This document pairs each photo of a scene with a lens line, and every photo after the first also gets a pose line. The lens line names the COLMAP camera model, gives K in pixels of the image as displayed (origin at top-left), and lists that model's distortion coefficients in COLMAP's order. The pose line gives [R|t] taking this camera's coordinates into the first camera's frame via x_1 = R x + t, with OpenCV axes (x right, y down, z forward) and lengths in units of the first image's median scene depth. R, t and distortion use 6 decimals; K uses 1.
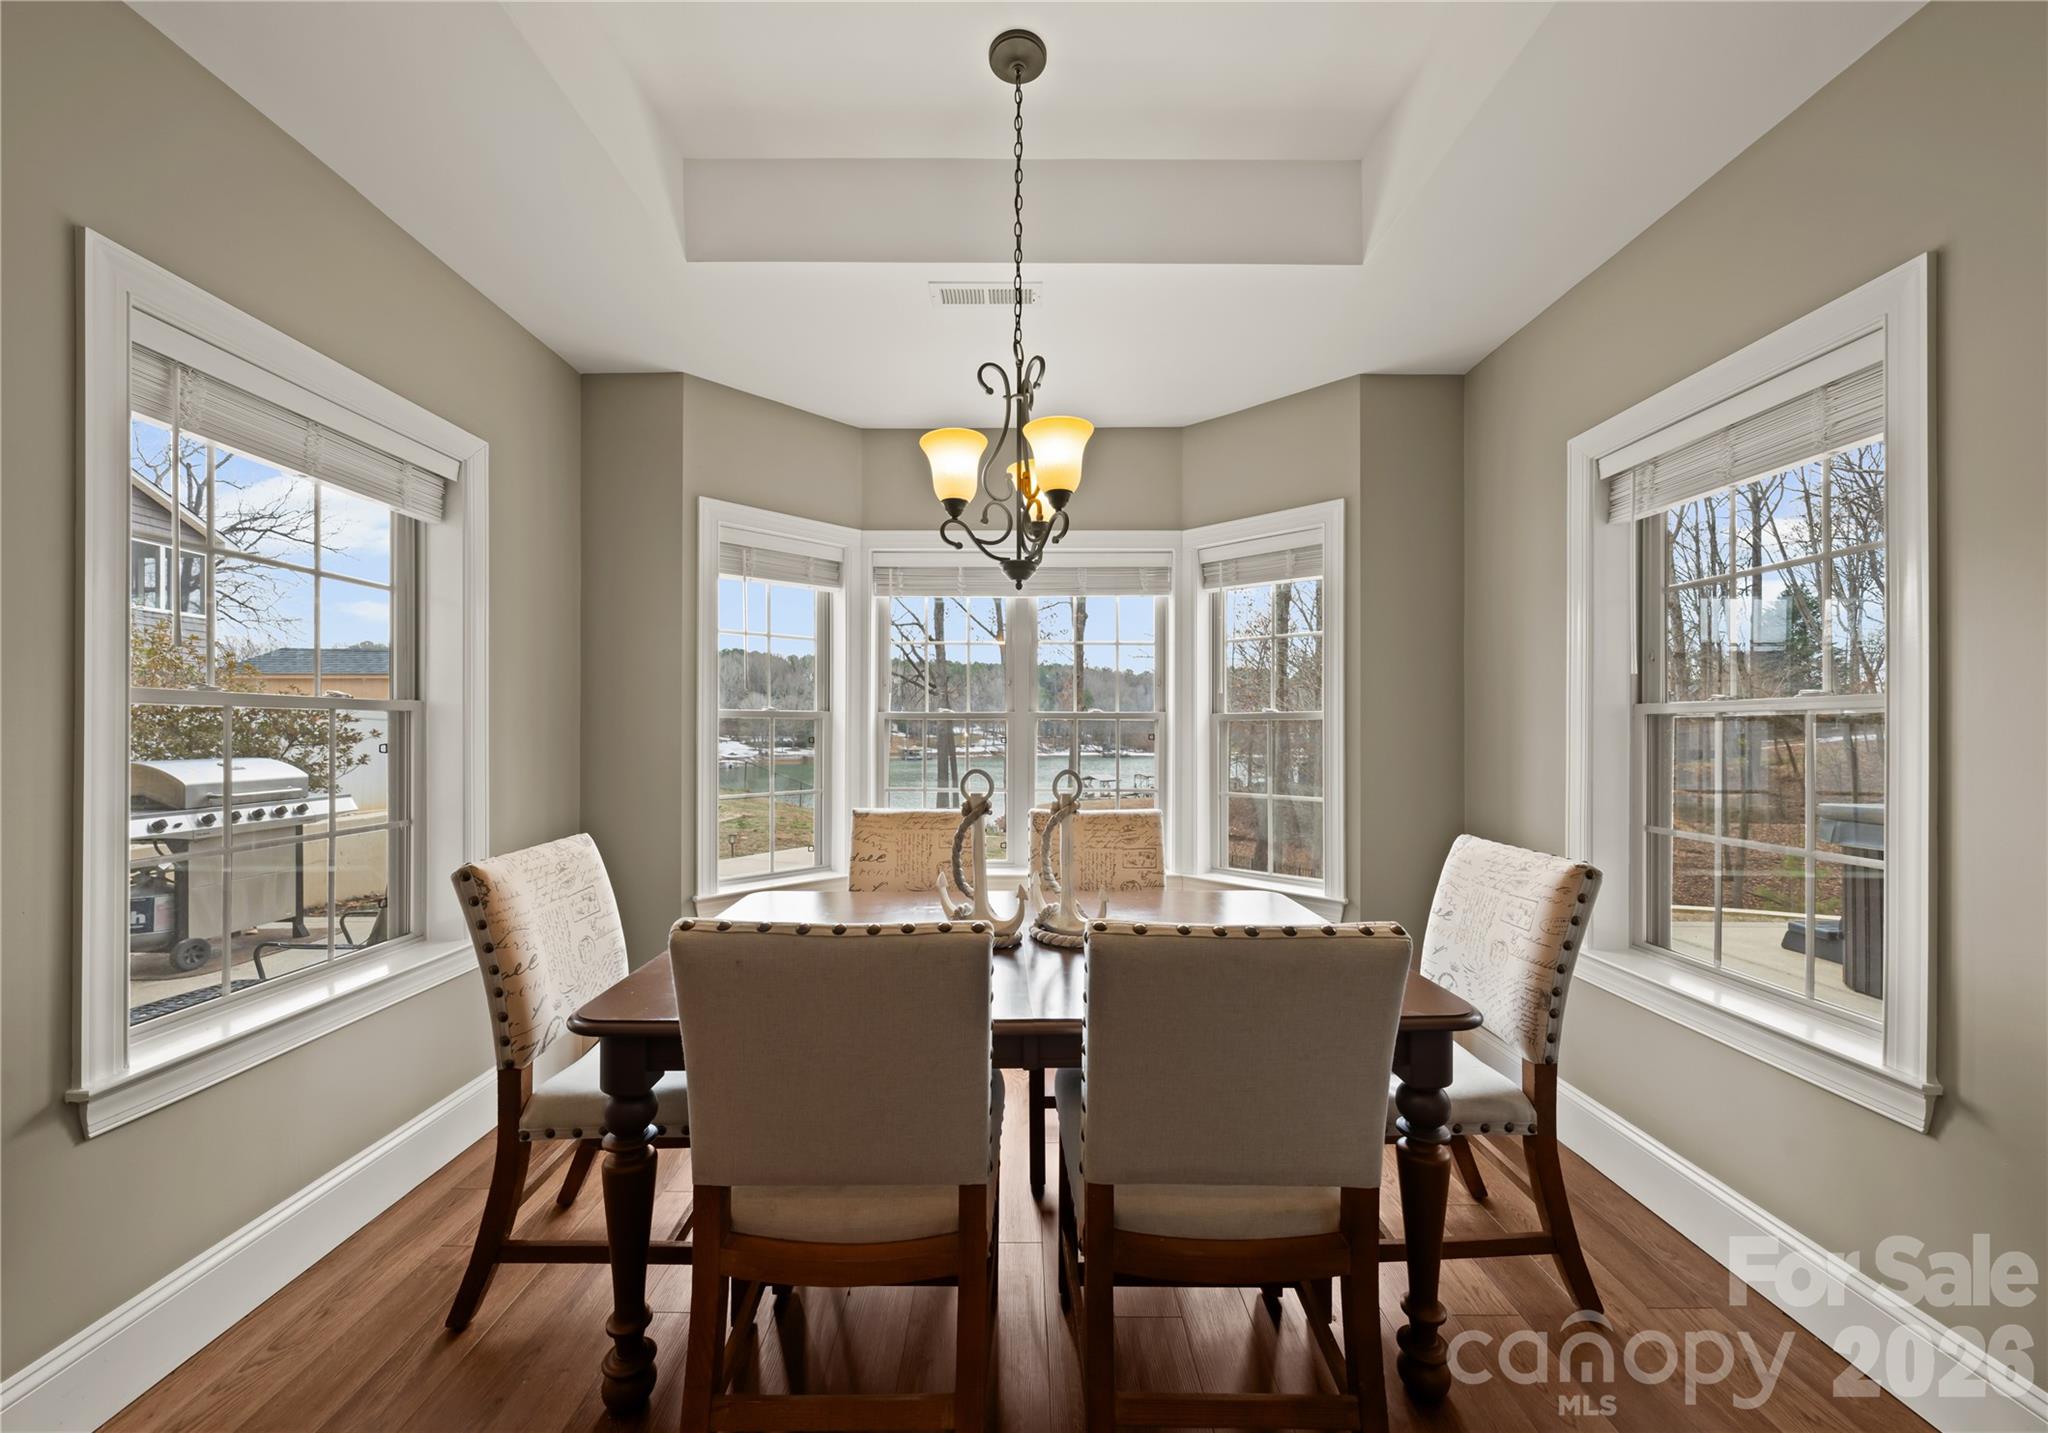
lens RADIAL K [[759.9, 0, 1009.3], [0, 759.9, 729.0], [0, 0, 1]] dist [0.001541, 0.000245]
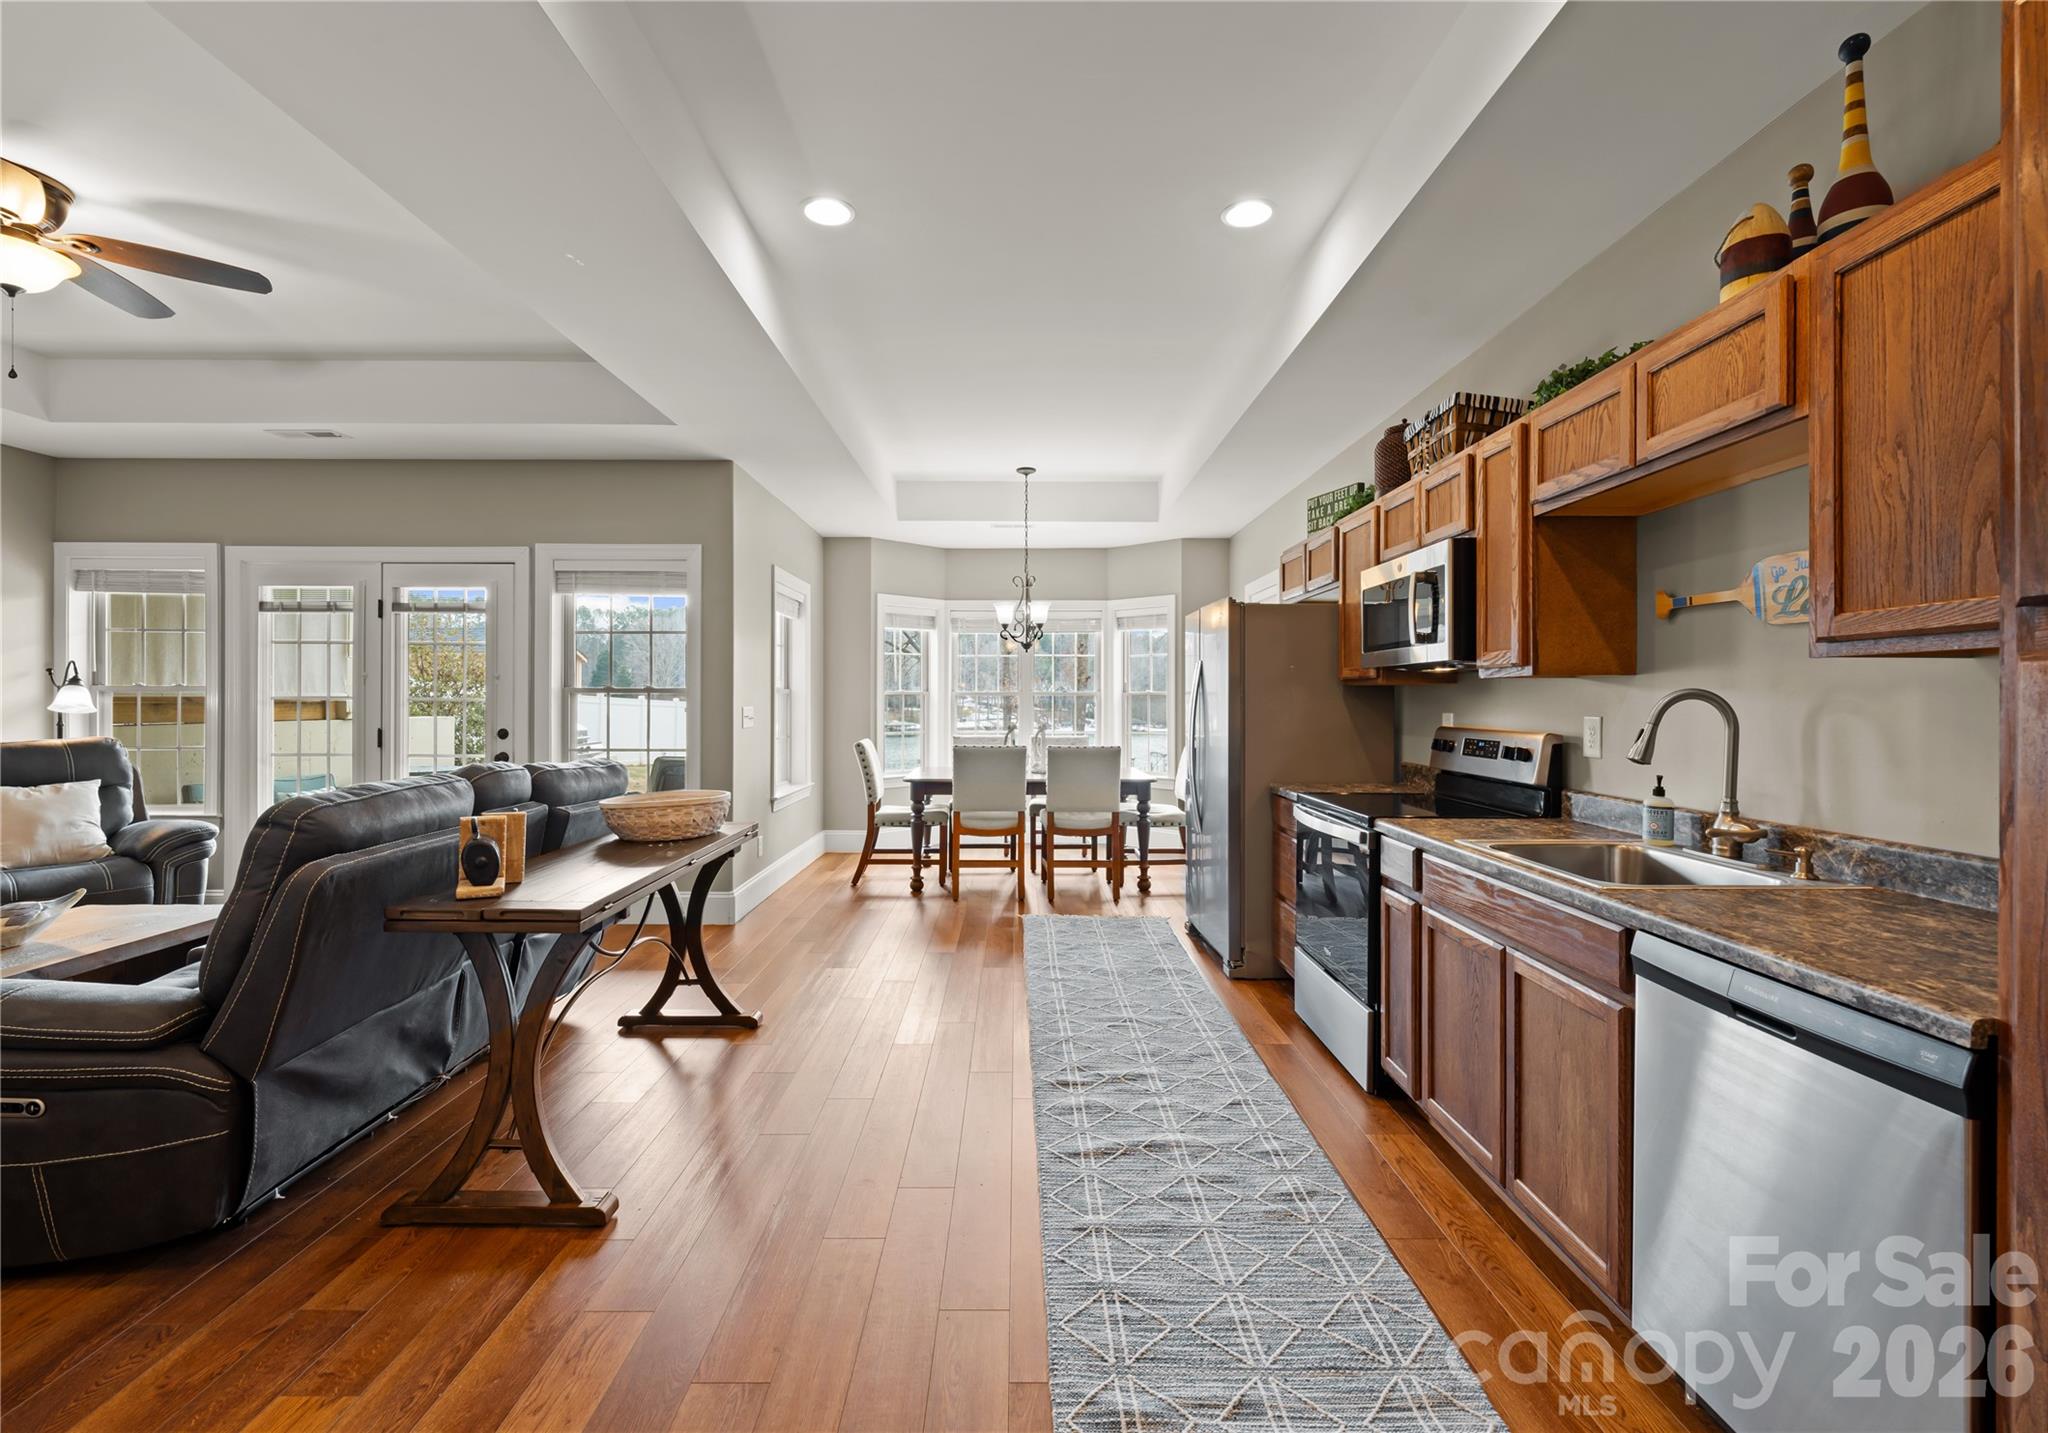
lens RADIAL K [[945.2, 0, 1020.7], [0, 945.2, 707.2], [0, 0, 1]] dist [-0.000039, 0.000000]
pose [[0.999832, 0.001396, 0.018258, -0.049314], [-0.001508, 0.999980, 0.006134, 0.001375], [-0.018249, -0.006160, 0.999814, -1.703137]]
